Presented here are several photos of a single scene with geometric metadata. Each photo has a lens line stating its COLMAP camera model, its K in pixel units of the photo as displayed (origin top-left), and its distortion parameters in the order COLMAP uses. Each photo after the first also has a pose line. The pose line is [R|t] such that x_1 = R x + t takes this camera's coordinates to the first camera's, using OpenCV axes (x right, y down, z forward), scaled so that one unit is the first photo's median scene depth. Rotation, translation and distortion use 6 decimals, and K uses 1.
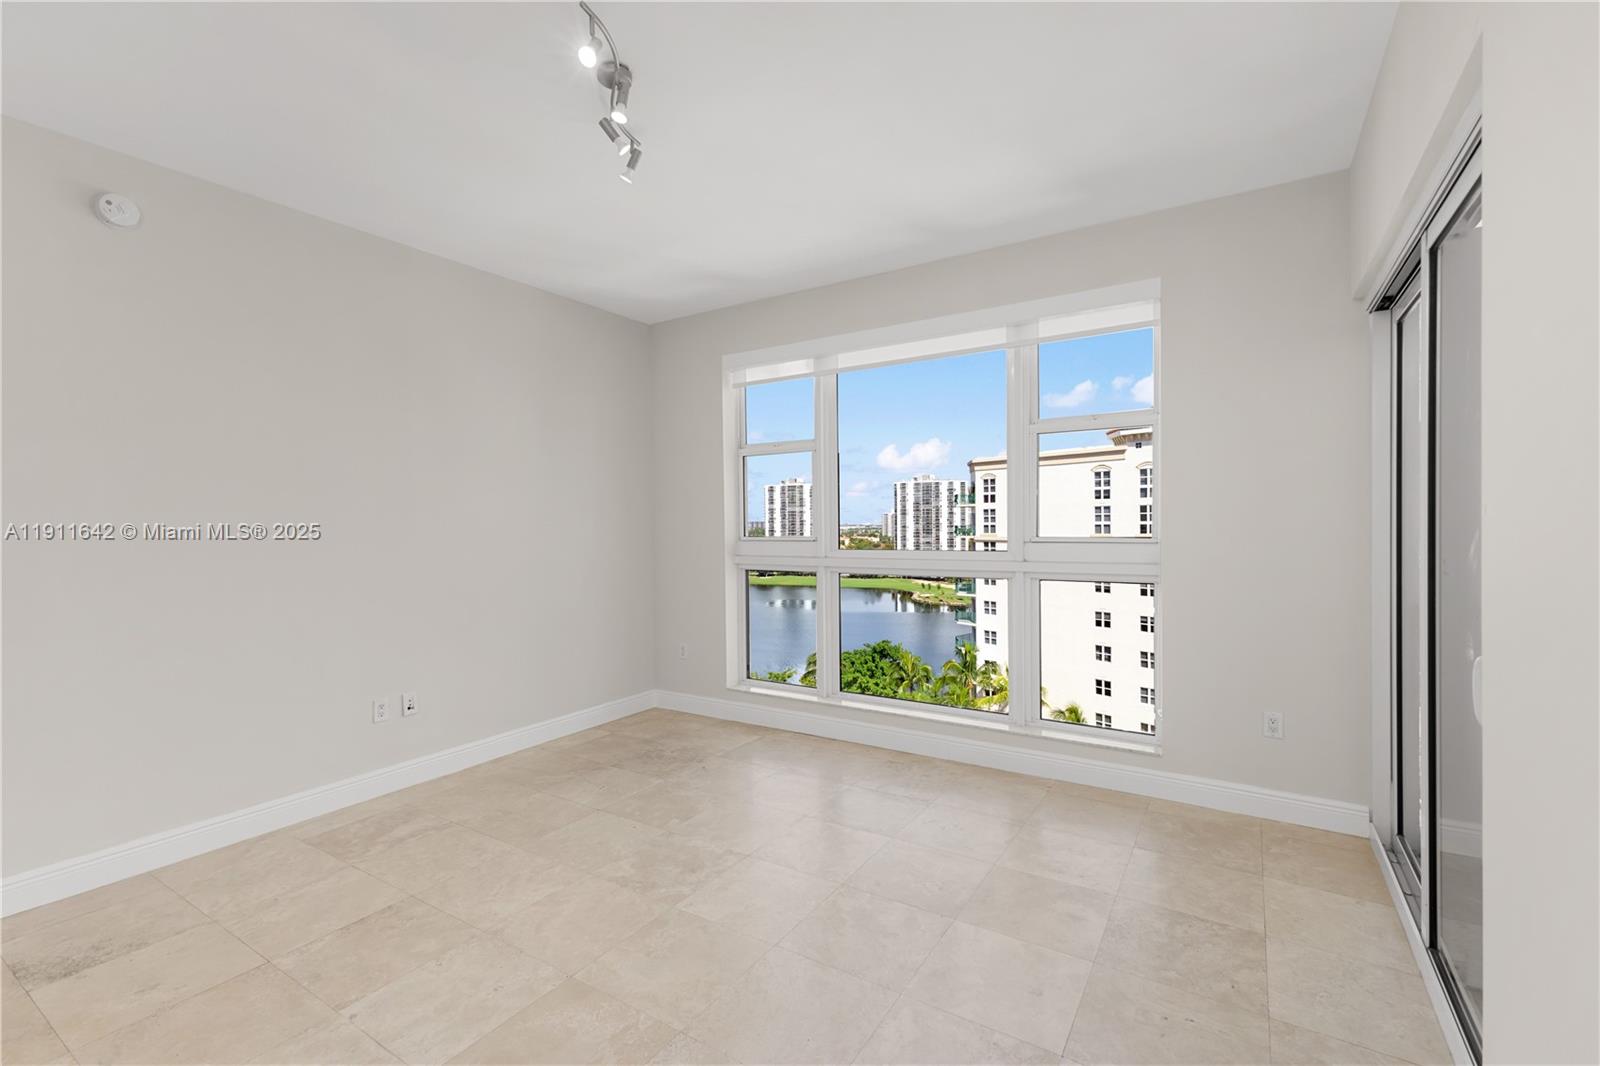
lens RADIAL K [[699.5, 0, 799.0], [0, 699.5, 529.1], [0, 0, 1]] dist [0.015803, 0.000019]
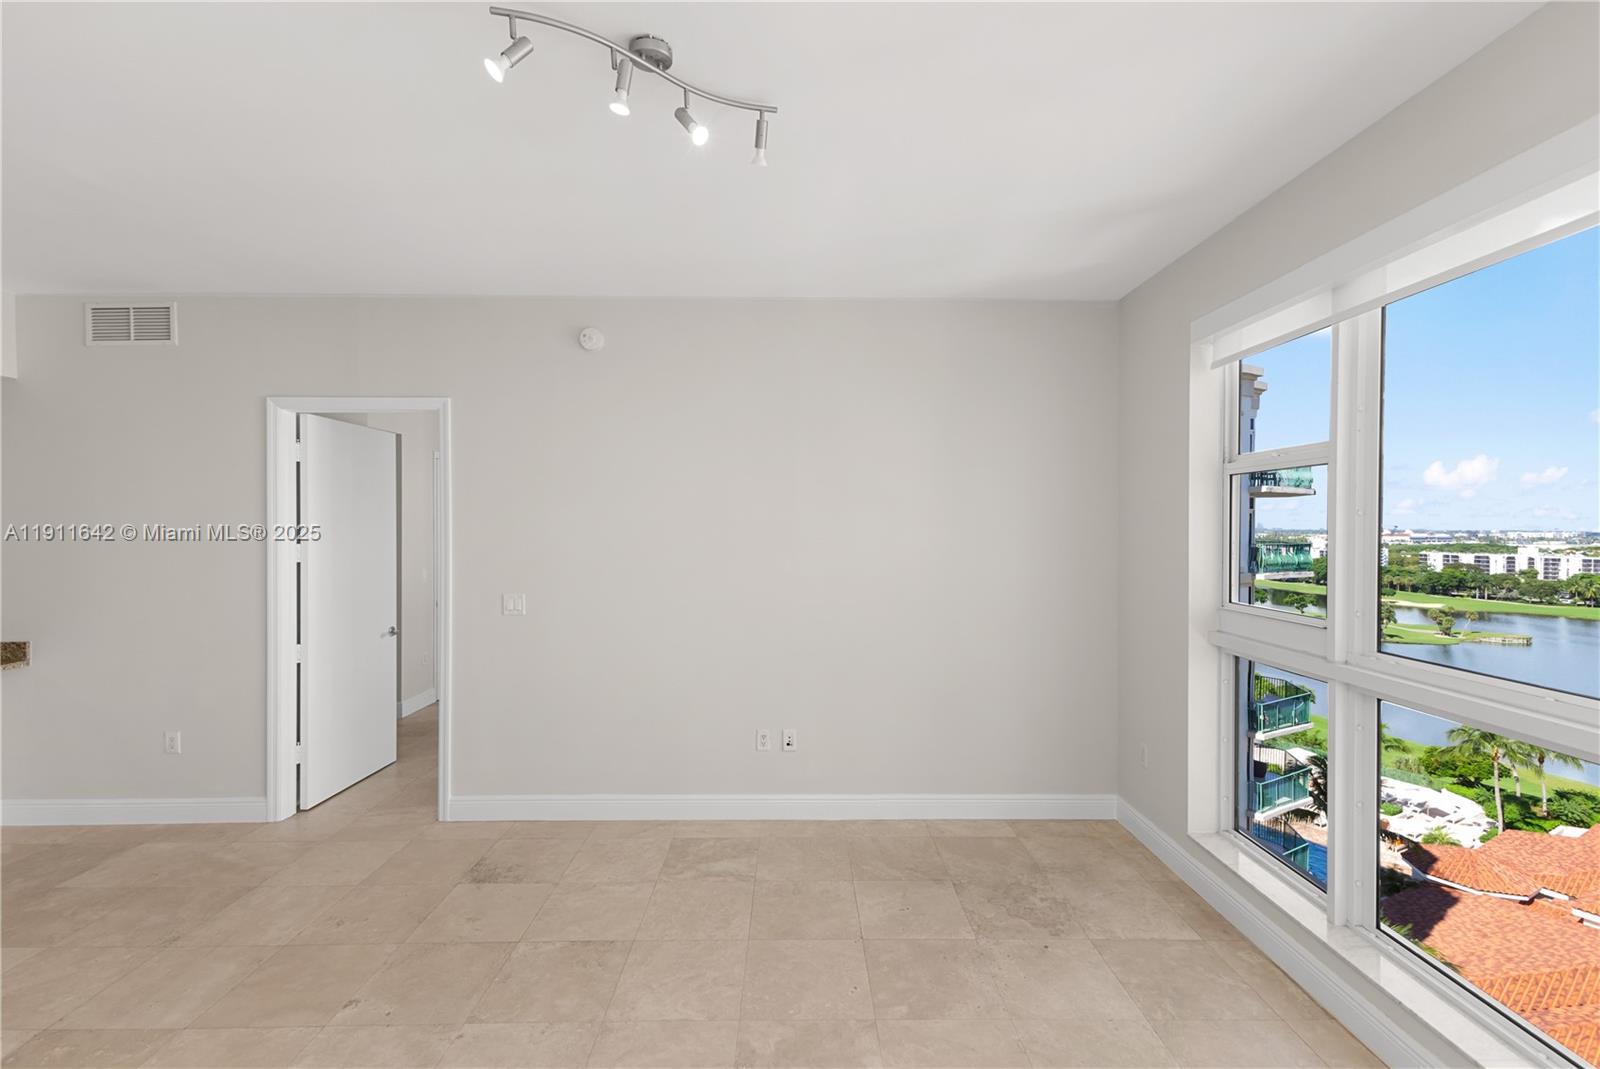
lens RADIAL K [[699.5, 0, 800.4], [0, 699.5, 536.5], [0, 0, 1]] dist [0.015803, 0.000019]
pose [[0.548967, 0.025143, -0.835466, 0.359146], [-0.016645, 0.999678, 0.019148, -0.083704], [0.835679, 0.003394, 0.549208, 0.510549]]
